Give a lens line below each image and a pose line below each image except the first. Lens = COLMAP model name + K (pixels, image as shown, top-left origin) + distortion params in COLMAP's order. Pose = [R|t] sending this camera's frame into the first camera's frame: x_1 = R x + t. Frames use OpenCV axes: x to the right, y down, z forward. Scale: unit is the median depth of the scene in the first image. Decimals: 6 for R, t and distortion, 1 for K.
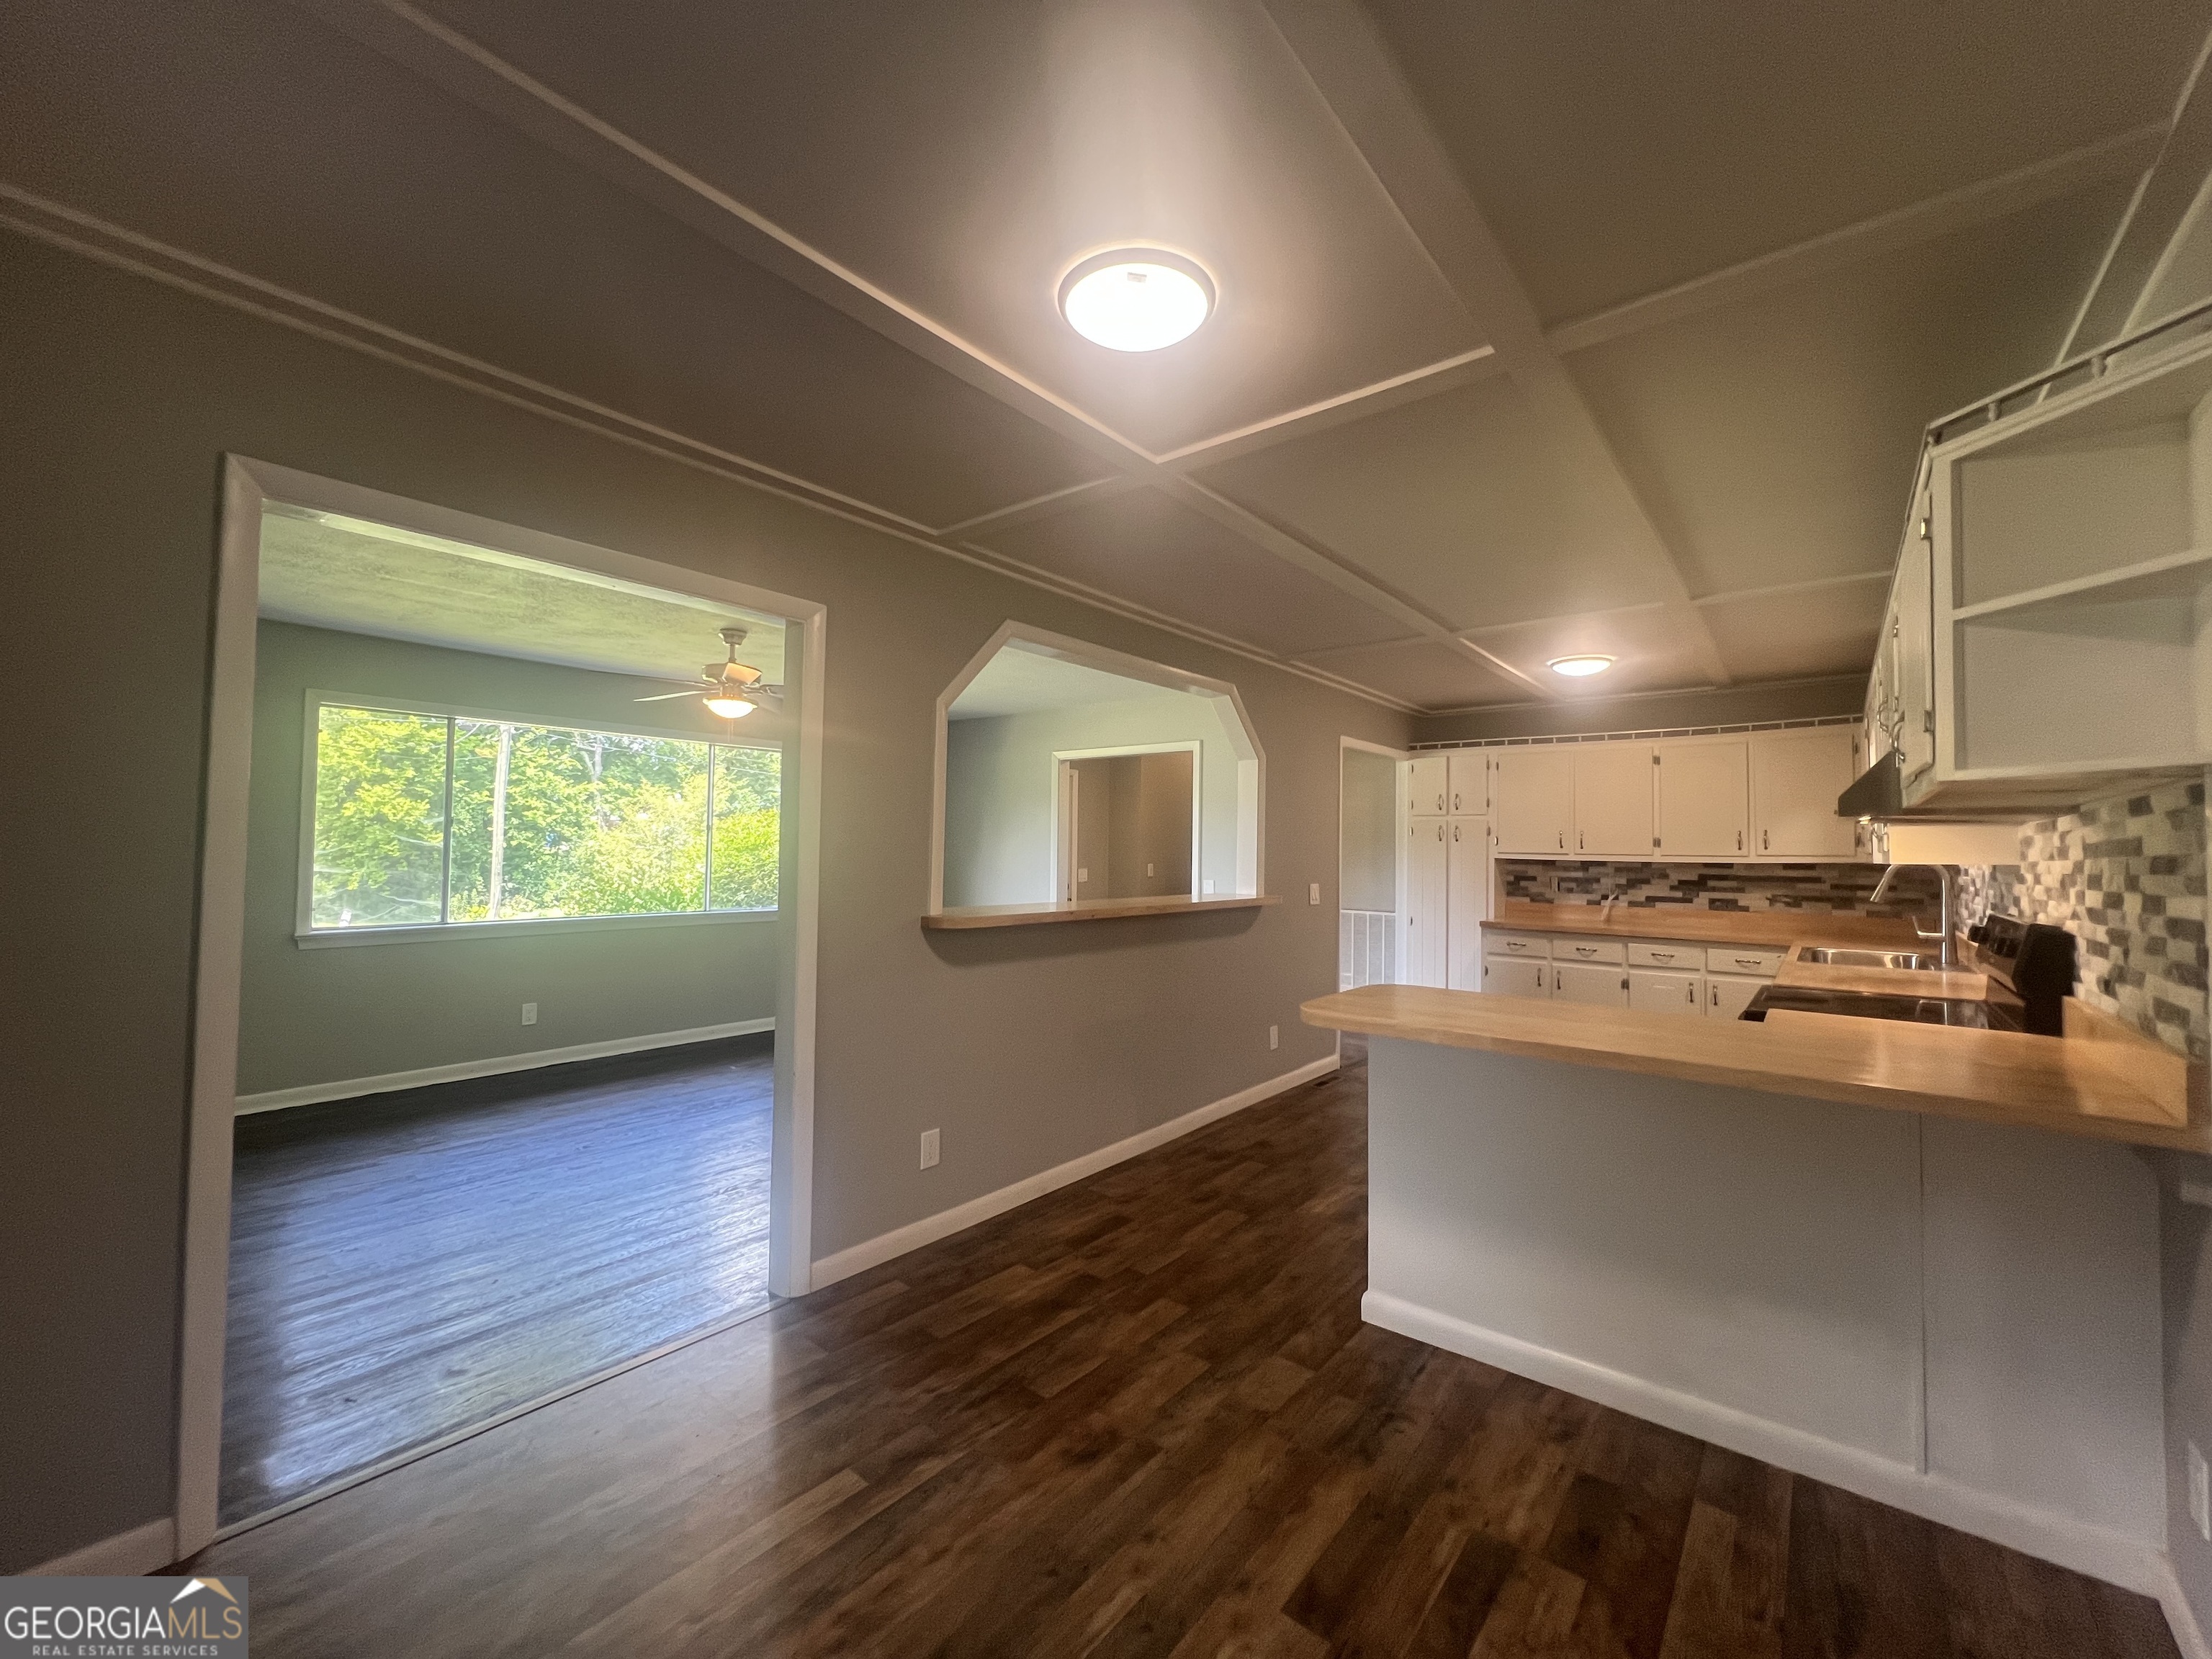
lens RADIAL K [[884.6, 0, 1101.5], [0, 884.6, 822.9], [0, 0, 1]] dist [-0.003775, -0.000116]
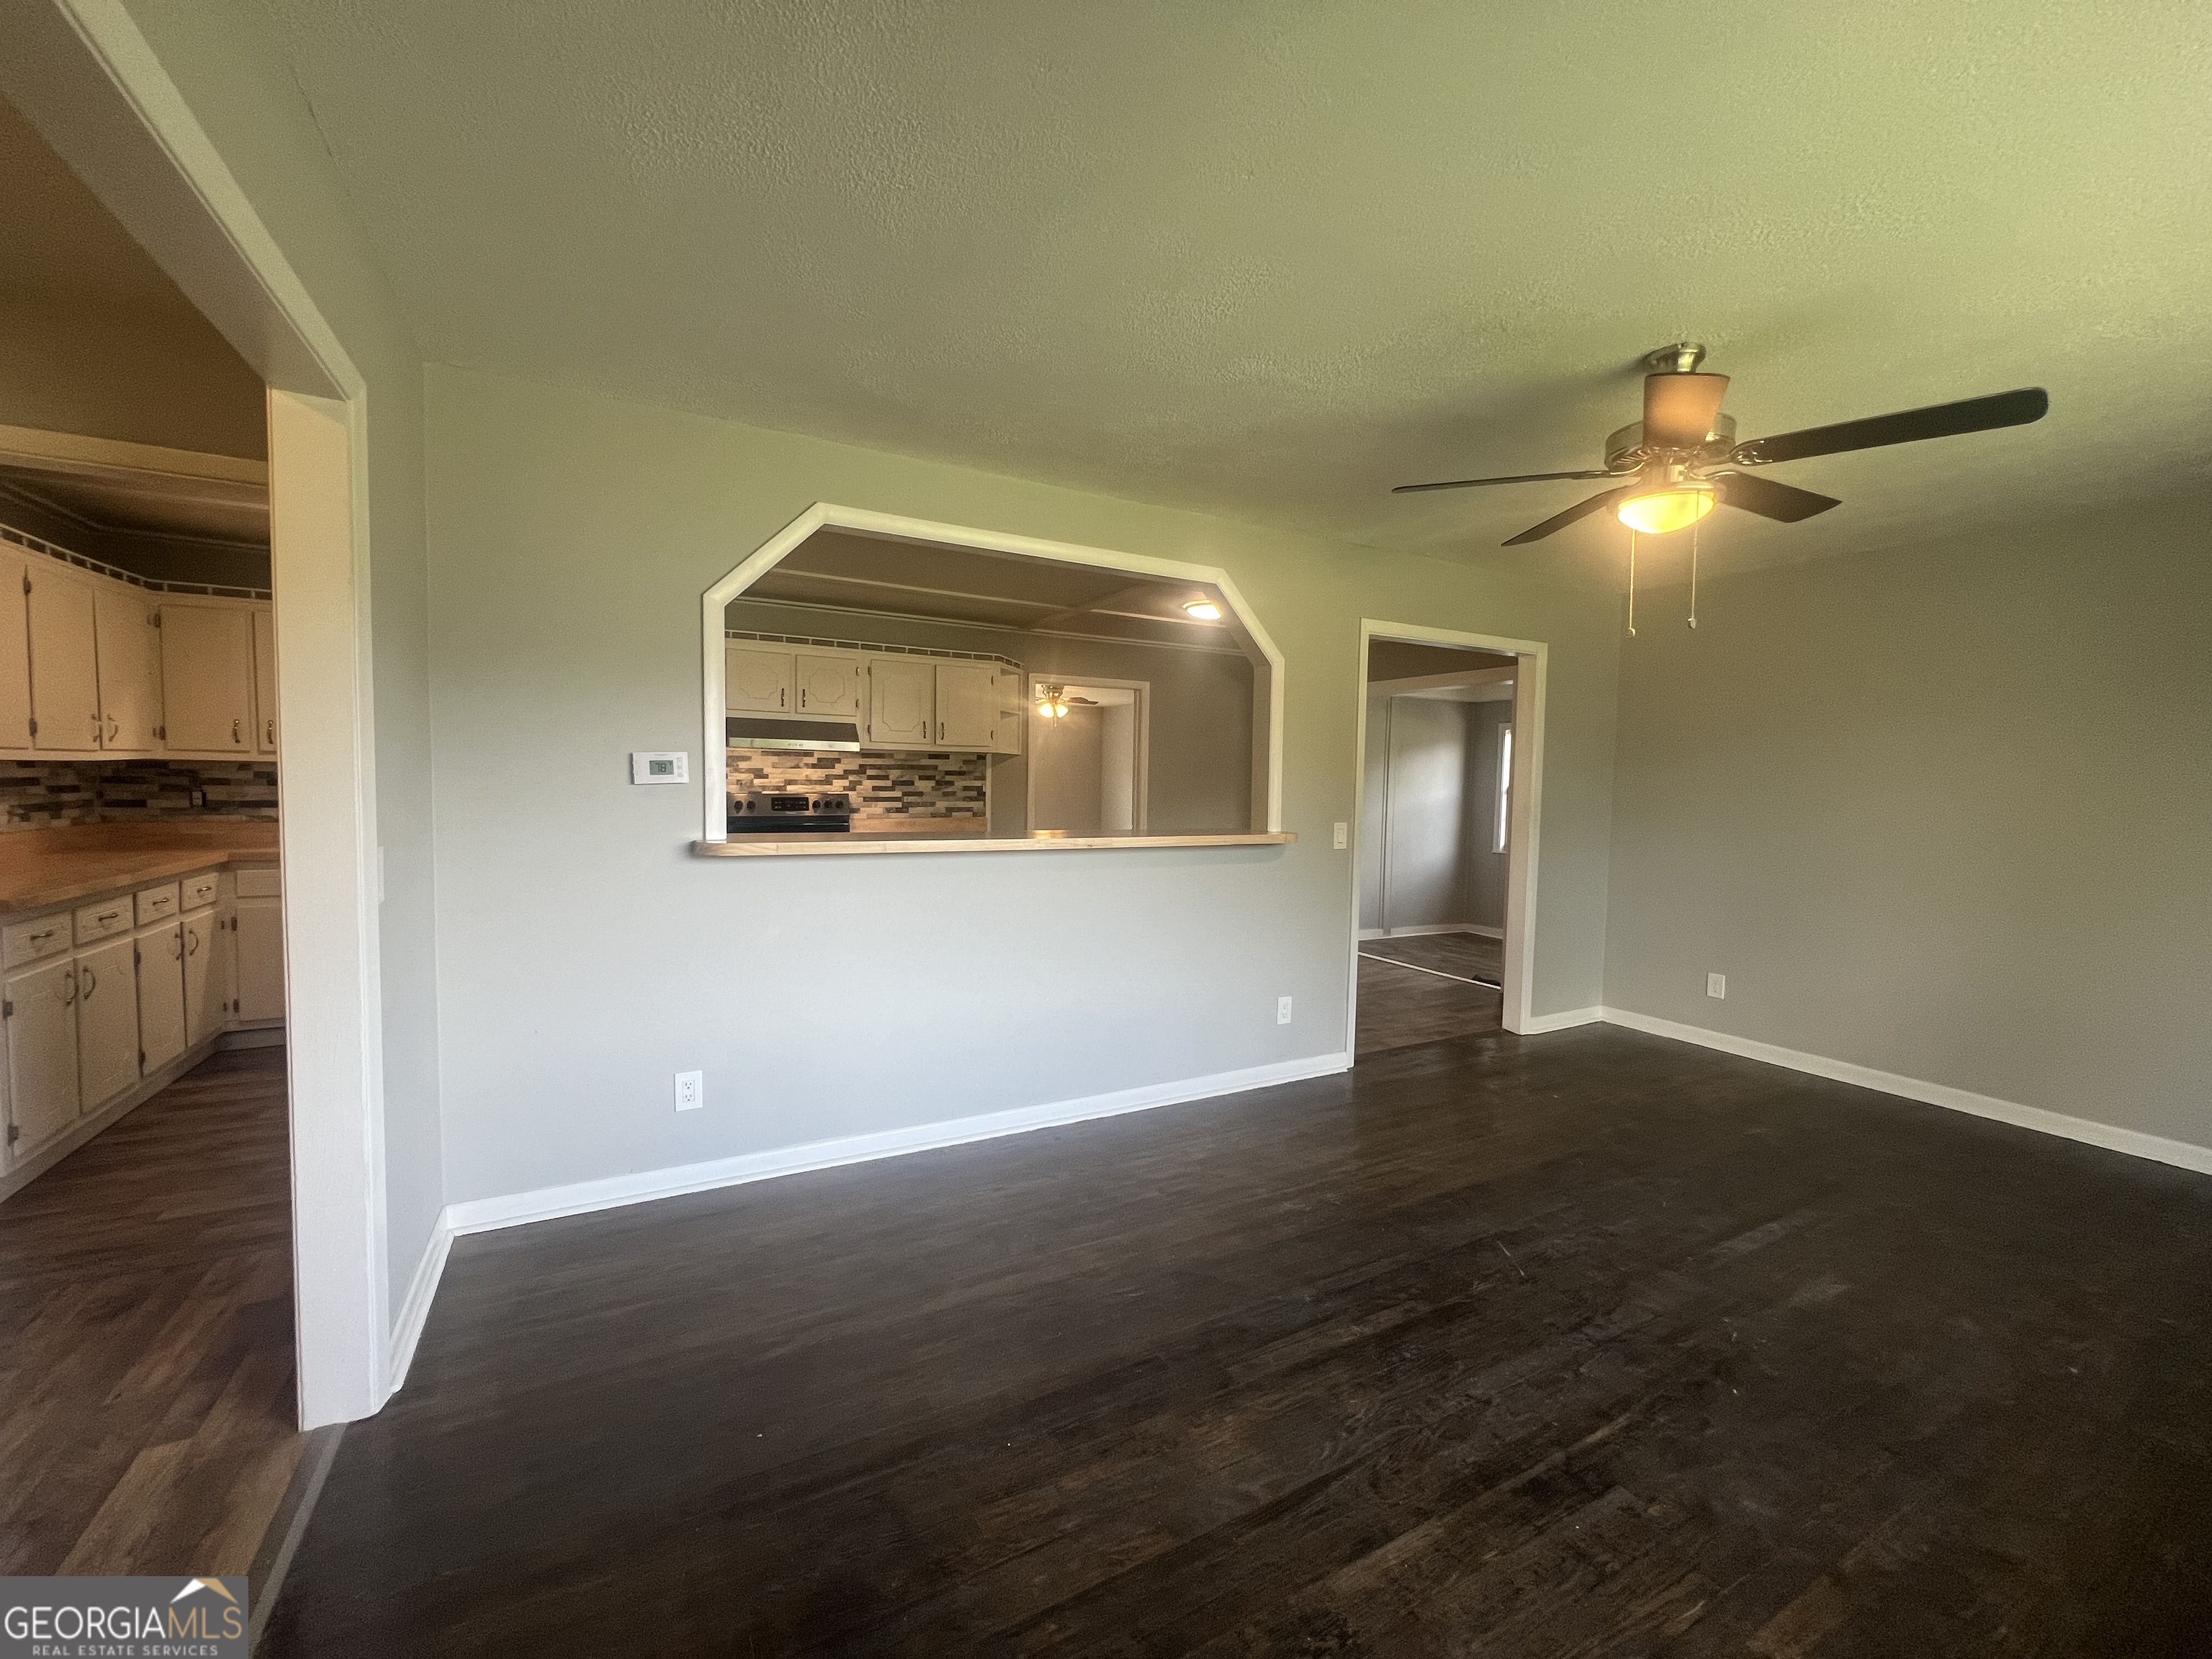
lens RADIAL K [[884.6, 0, 1101.5], [0, 884.6, 822.9], [0, 0, 1]] dist [-0.003775, -0.000116]
pose [[-0.927517, -0.048887, 0.370571, -0.268412], [-0.041220, 0.998741, 0.028586, 0.042962], [-0.371502, 0.011239, -0.928364, 1.358224]]
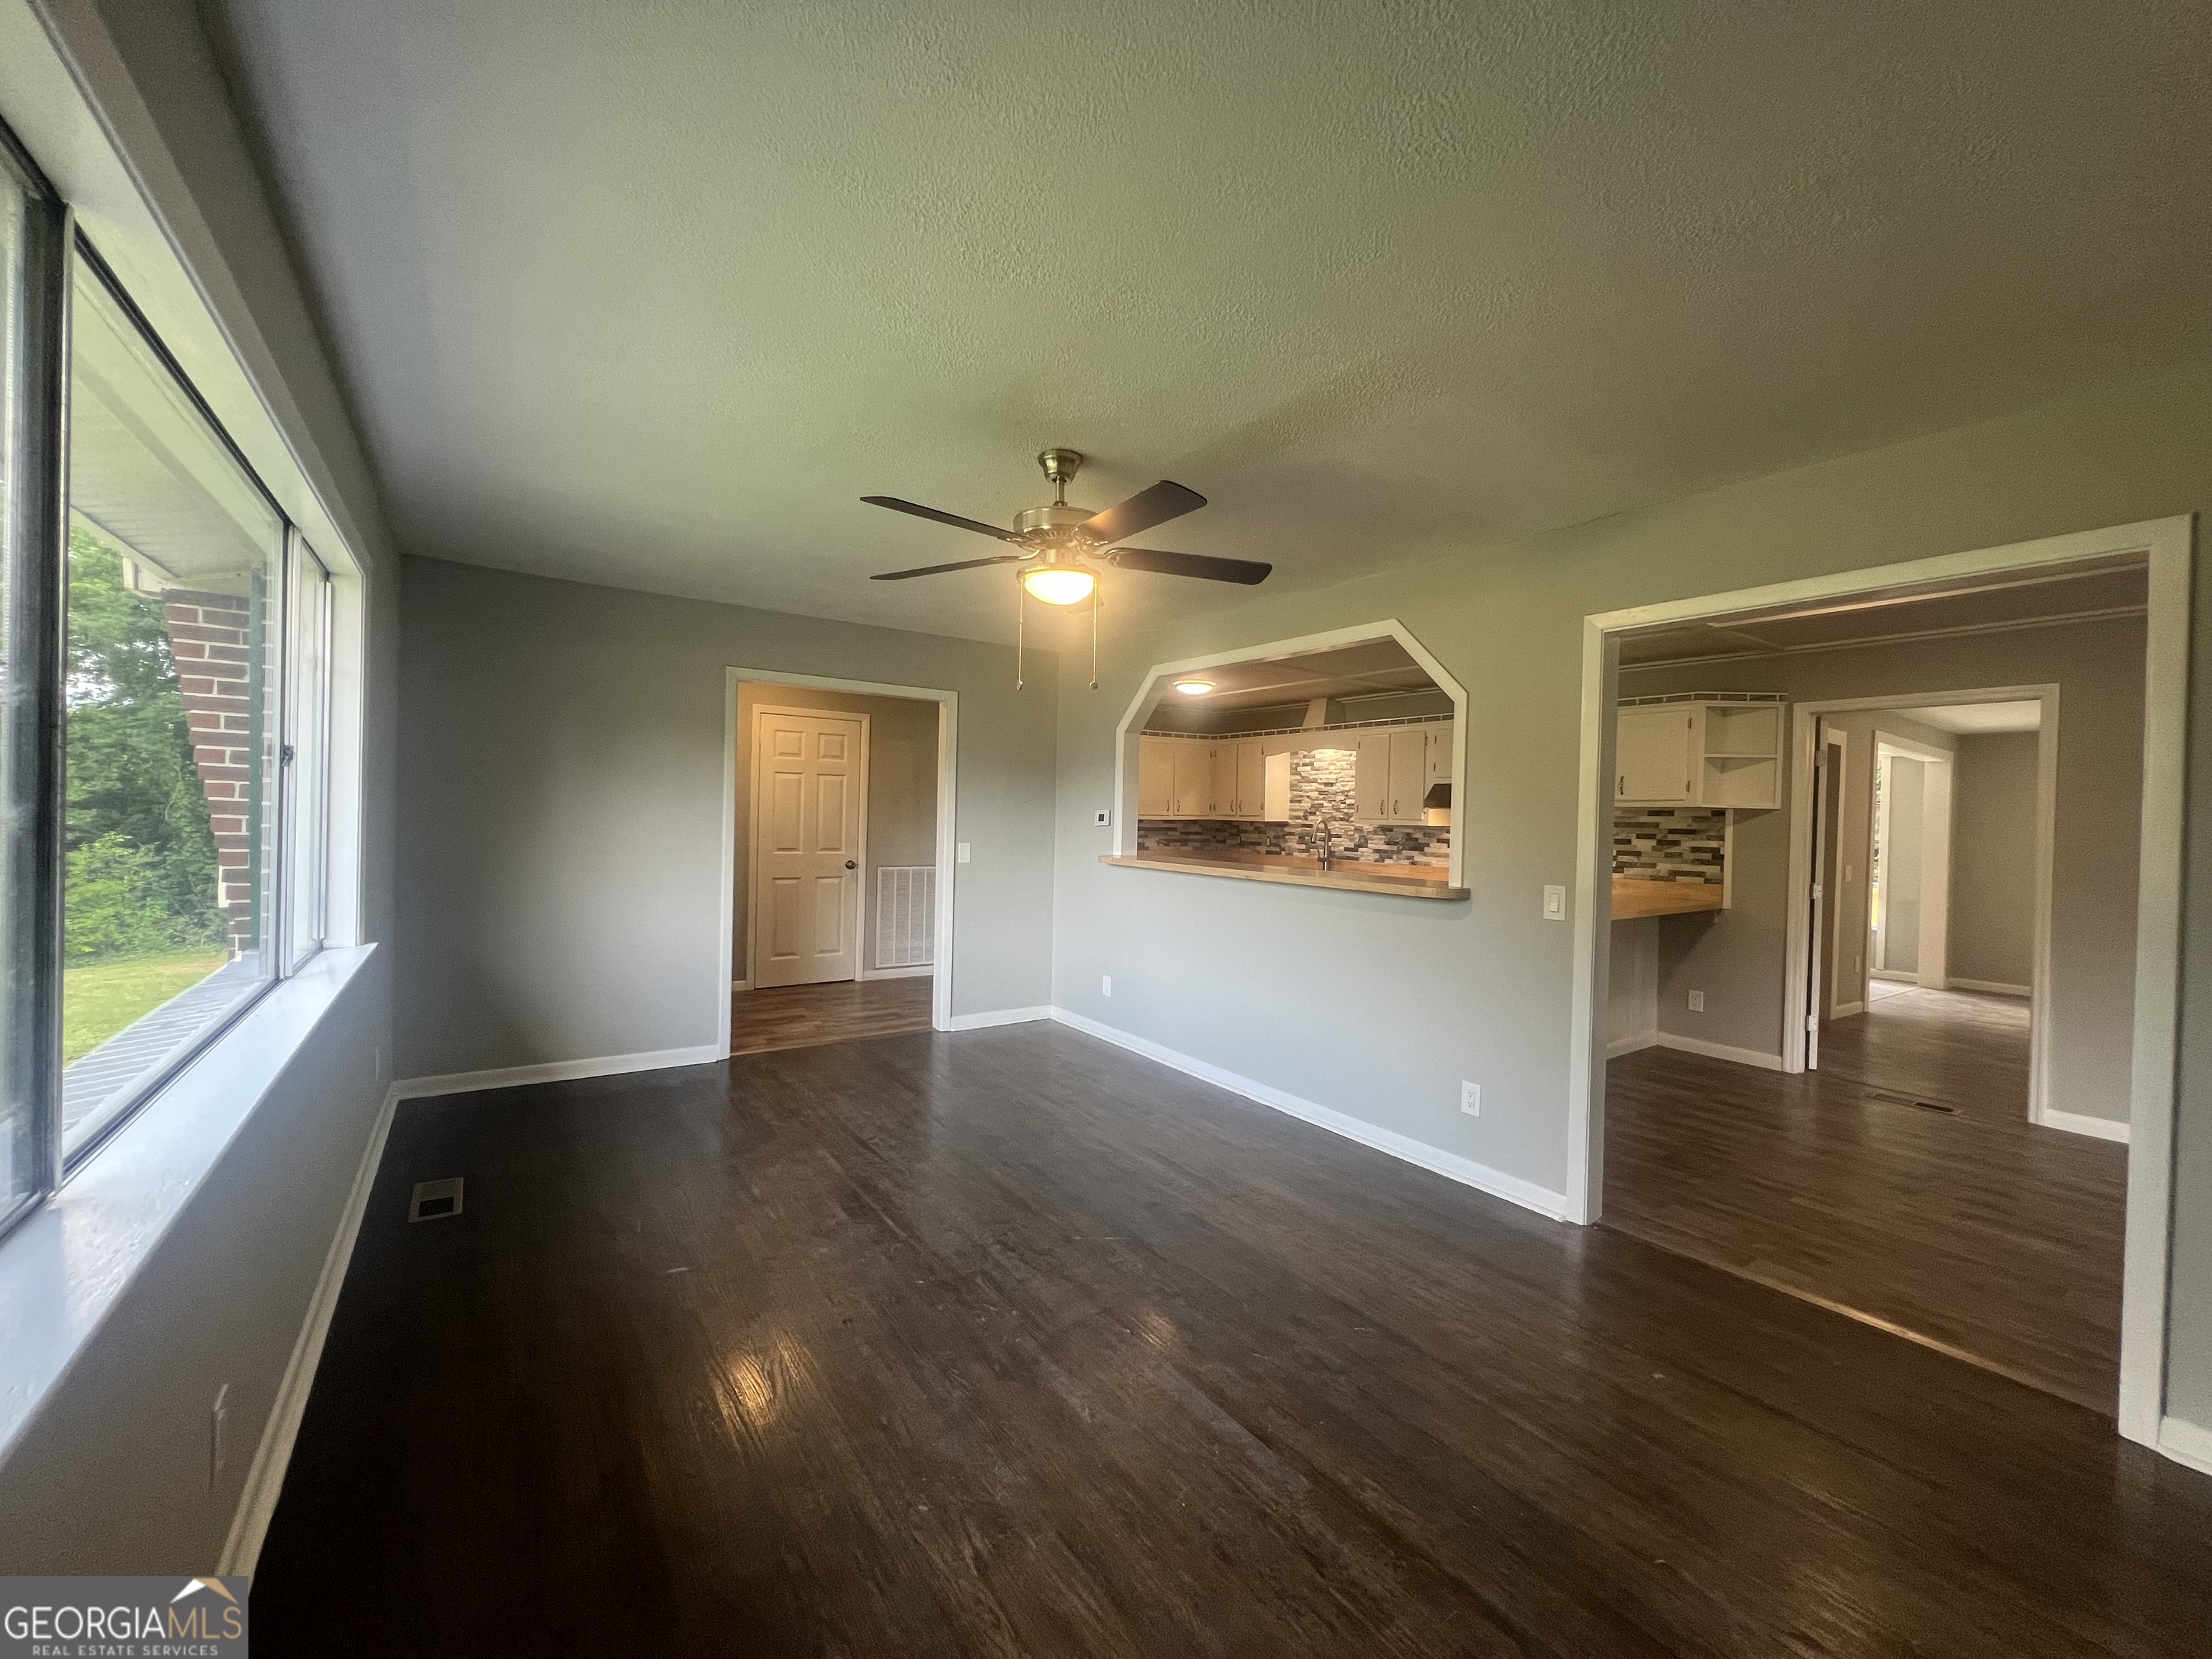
lens RADIAL K [[884.6, 0, 1101.5], [0, 884.6, 822.9], [0, 0, 1]] dist [-0.003775, -0.000116]
pose [[0.271975, -0.014278, 0.962199, -0.838630], [-0.050635, 0.998292, 0.029126, 0.011579], [-0.960971, -0.056643, 0.270787, 0.689045]]
